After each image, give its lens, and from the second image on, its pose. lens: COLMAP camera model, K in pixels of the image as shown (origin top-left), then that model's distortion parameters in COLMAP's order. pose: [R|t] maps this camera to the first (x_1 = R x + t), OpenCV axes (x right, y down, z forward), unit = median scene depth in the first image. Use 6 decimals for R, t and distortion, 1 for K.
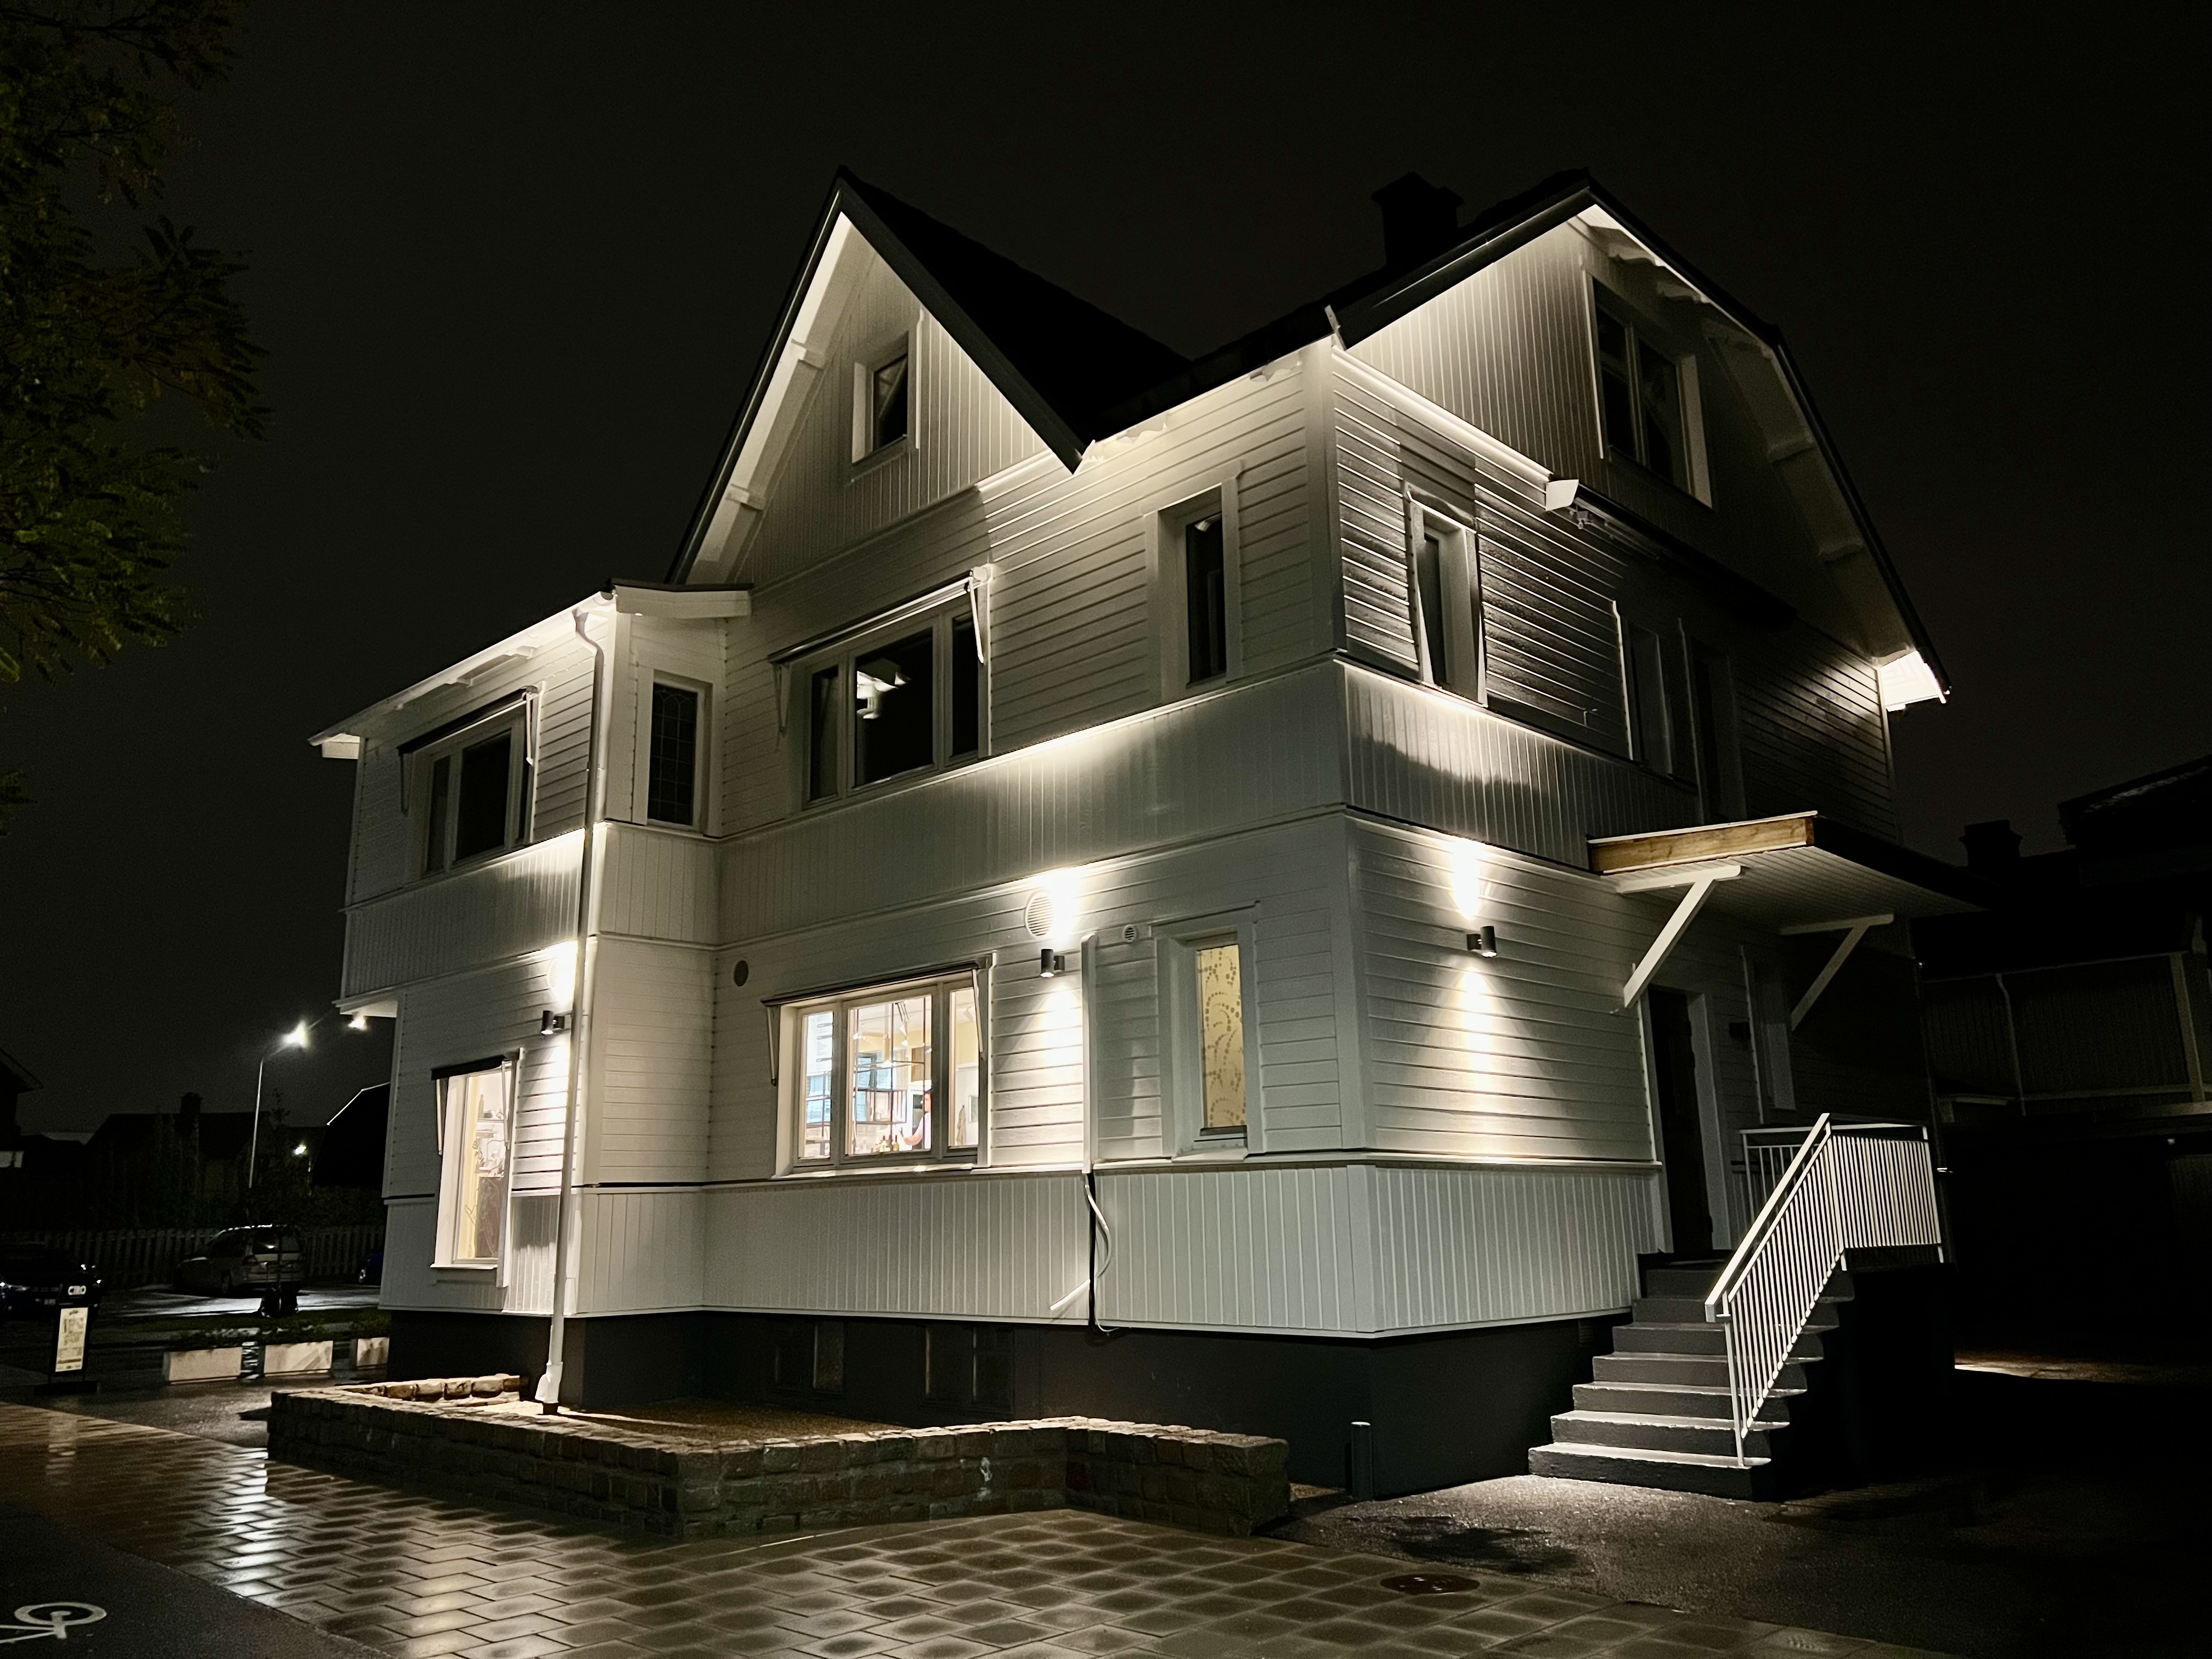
lens RADIAL K [[1639.6, 0, 1106.0], [0, 1639.6, 829.5], [0, 0, 1]] dist [0.007163, 0.004681]
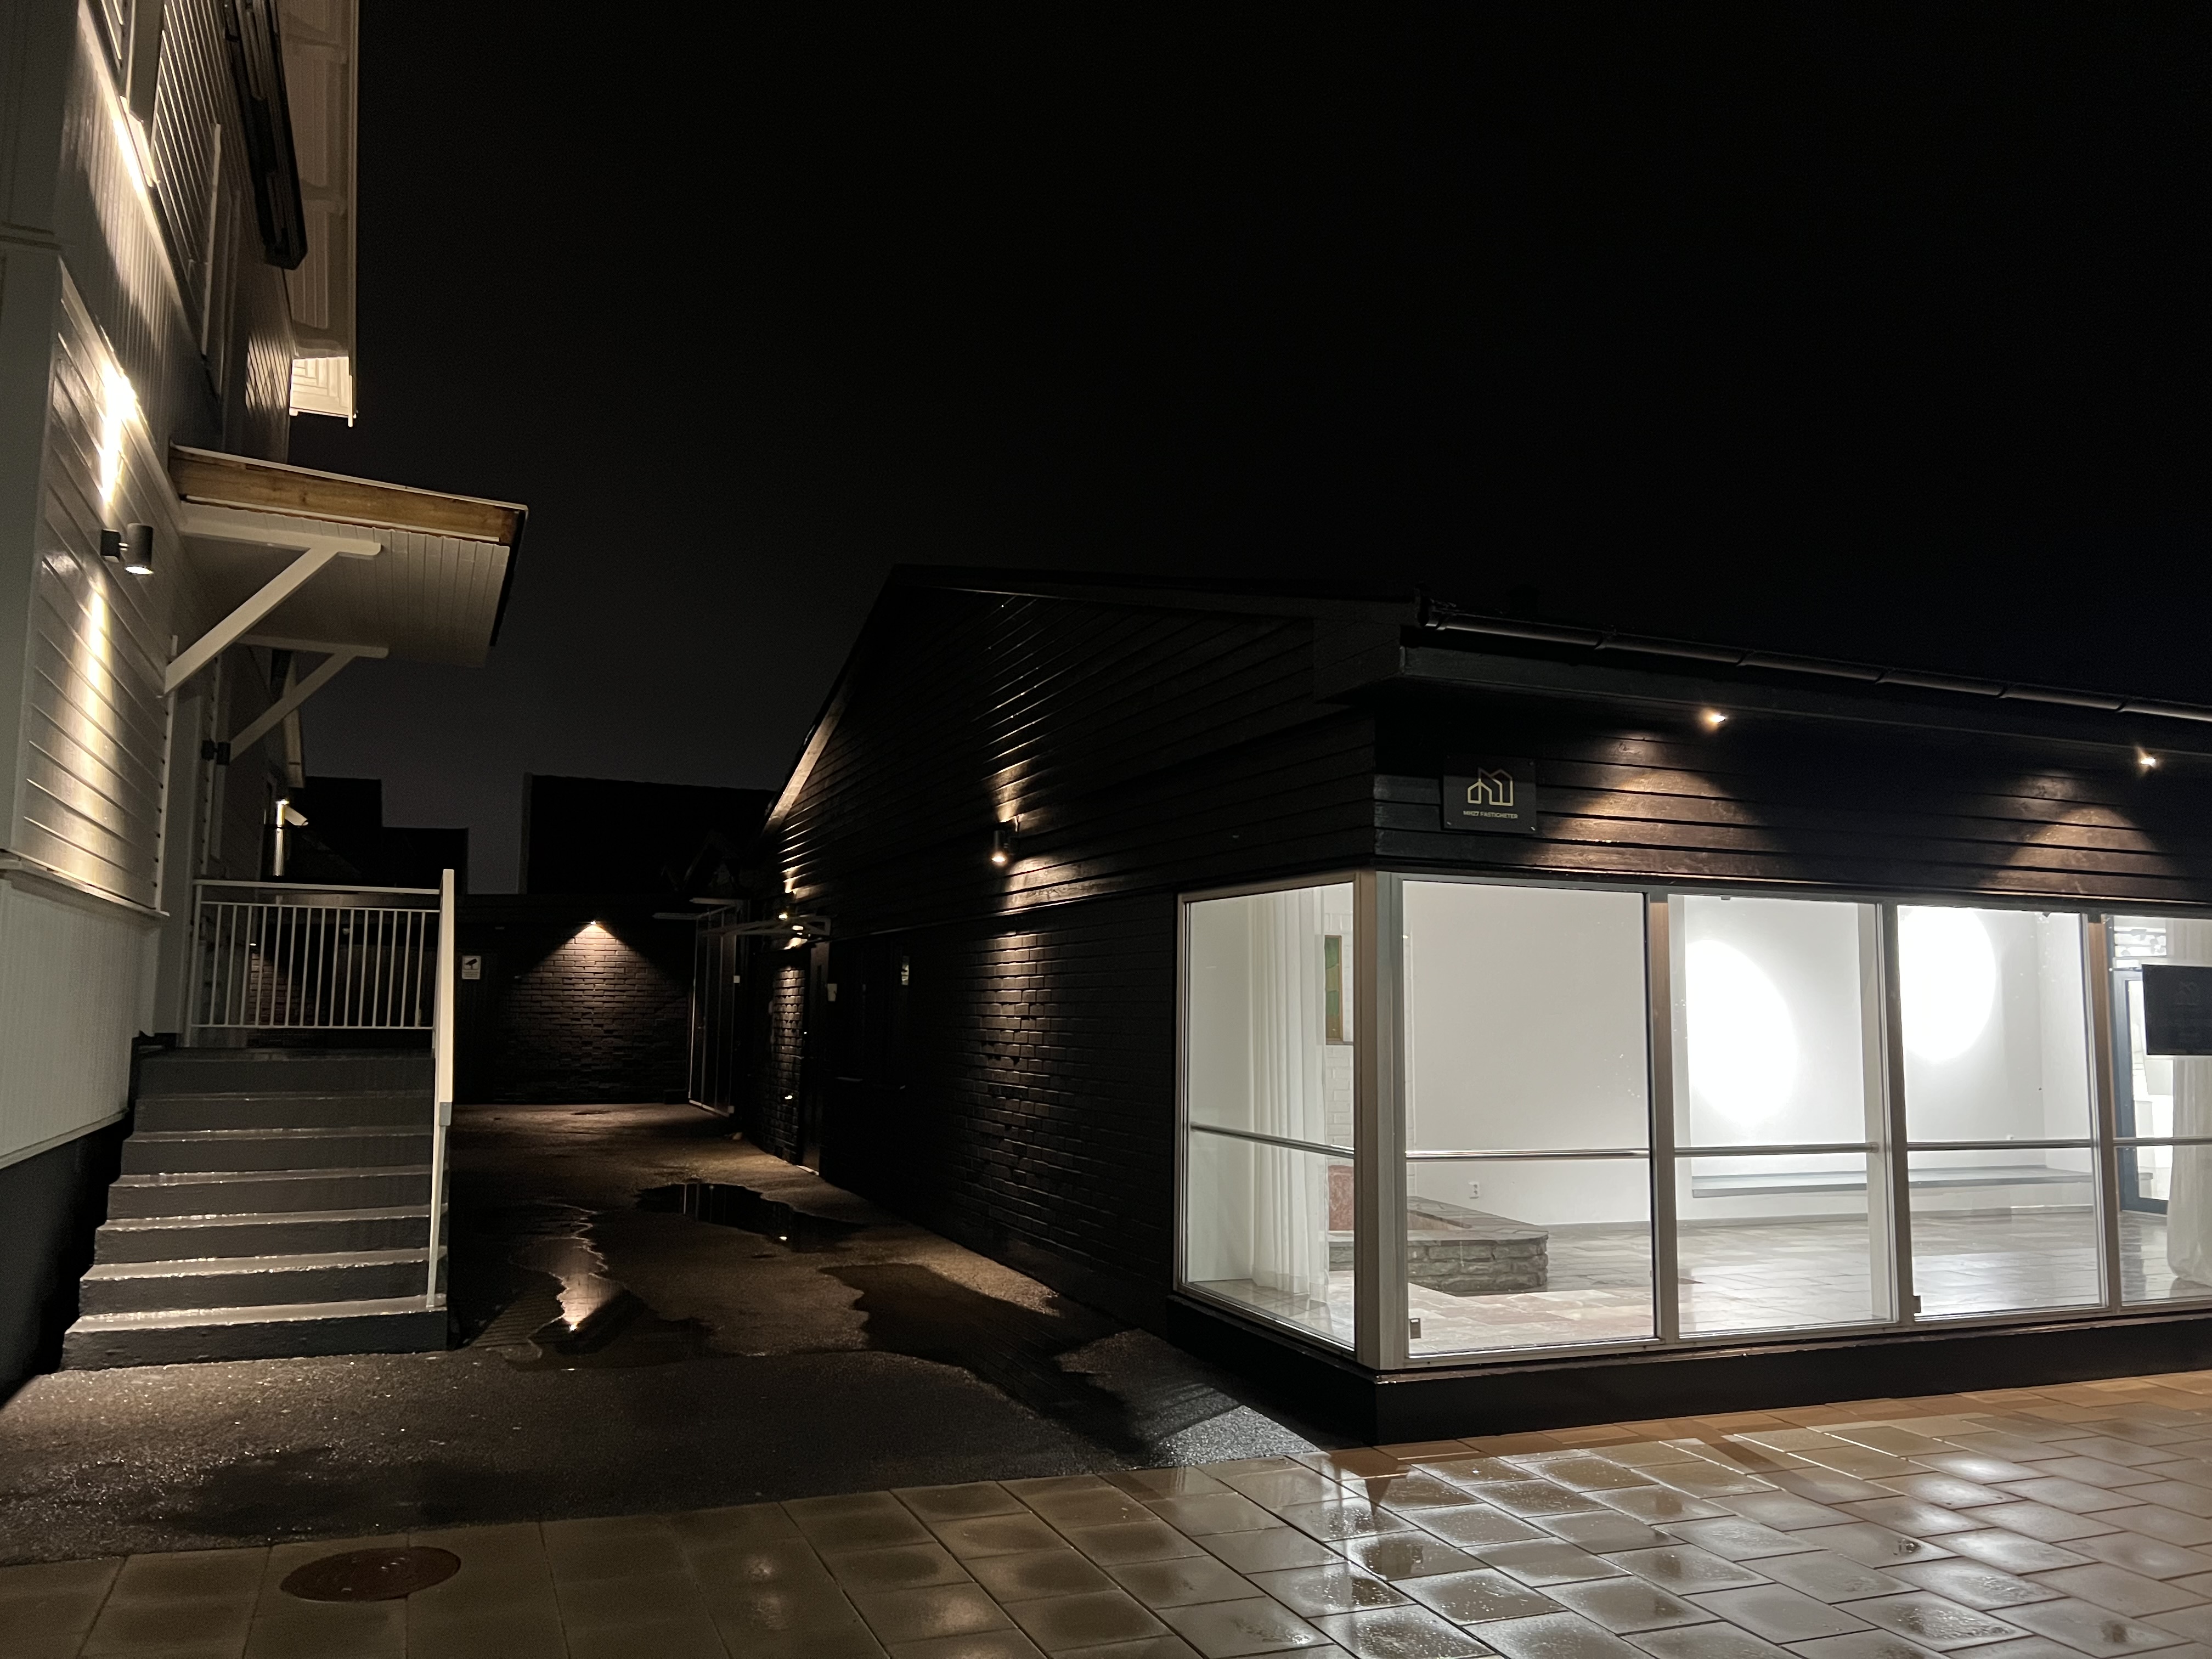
lens RADIAL K [[1639.6, 0, 1106.0], [0, 1639.6, 829.5], [0, 0, 1]] dist [0.007163, 0.004681]
pose [[0.385155, 0.117358, 0.915359, -0.218456], [-0.230417, 0.972696, -0.027757, 0.120959], [-0.893624, -0.200224, 0.401680, 0.458808]]
